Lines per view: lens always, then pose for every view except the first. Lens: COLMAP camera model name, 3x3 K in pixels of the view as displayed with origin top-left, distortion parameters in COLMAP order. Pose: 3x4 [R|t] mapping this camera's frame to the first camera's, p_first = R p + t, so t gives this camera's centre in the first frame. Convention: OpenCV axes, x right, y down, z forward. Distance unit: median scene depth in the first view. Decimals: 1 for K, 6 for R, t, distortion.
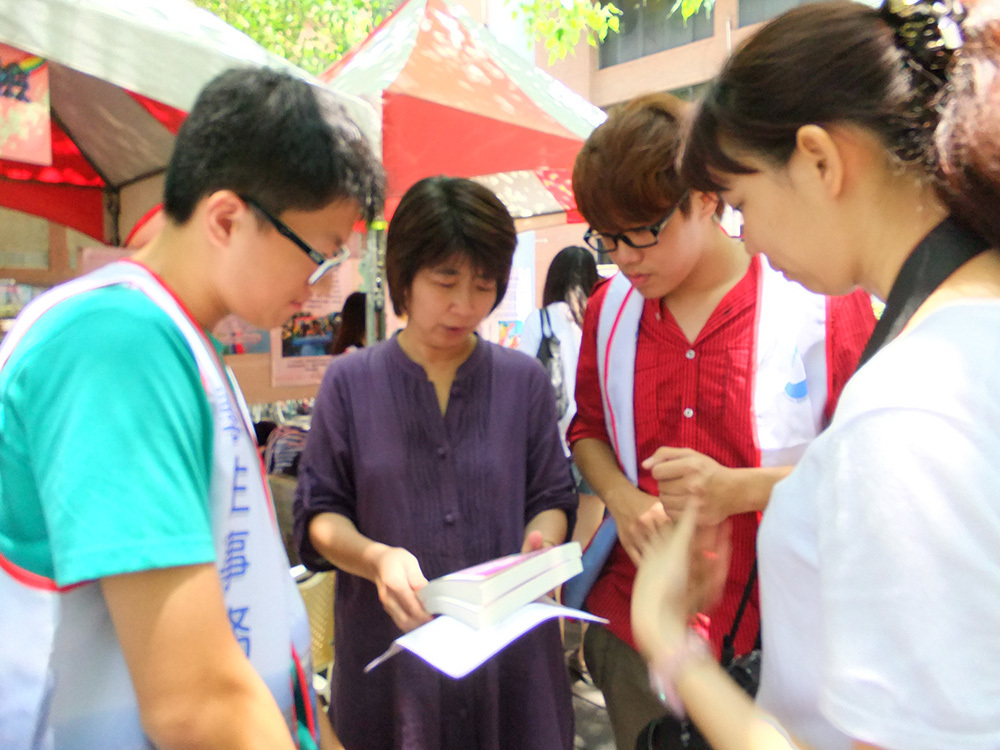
lens RADIAL K [[683.9, 0, 503.9], [0, 683.9, 374.1], [0, 0, 1]] dist [-0.012765, 0.002100]
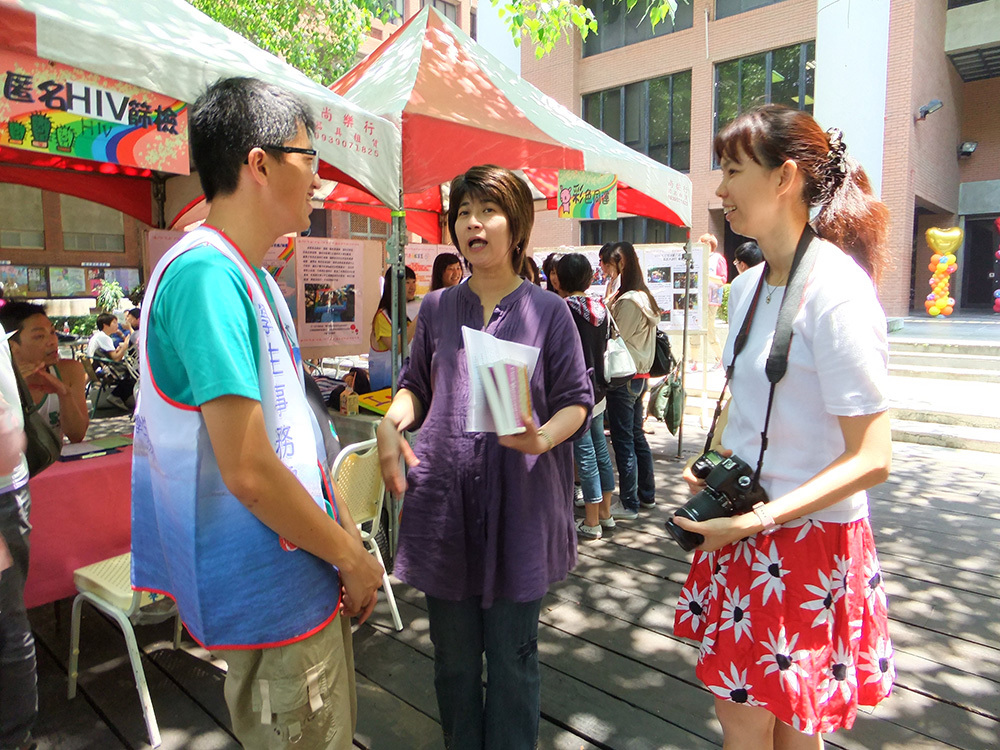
lens RADIAL K [[683.9, 0, 496.7], [0, 683.9, 375.5], [0, 0, 1]] dist [-0.012765, 0.002100]
pose [[0.999959, 0.001297, 0.008910, -0.002644], [-0.001544, 0.999614, 0.027742, 0.035829], [-0.008870, -0.027755, 0.999575, -0.208243]]
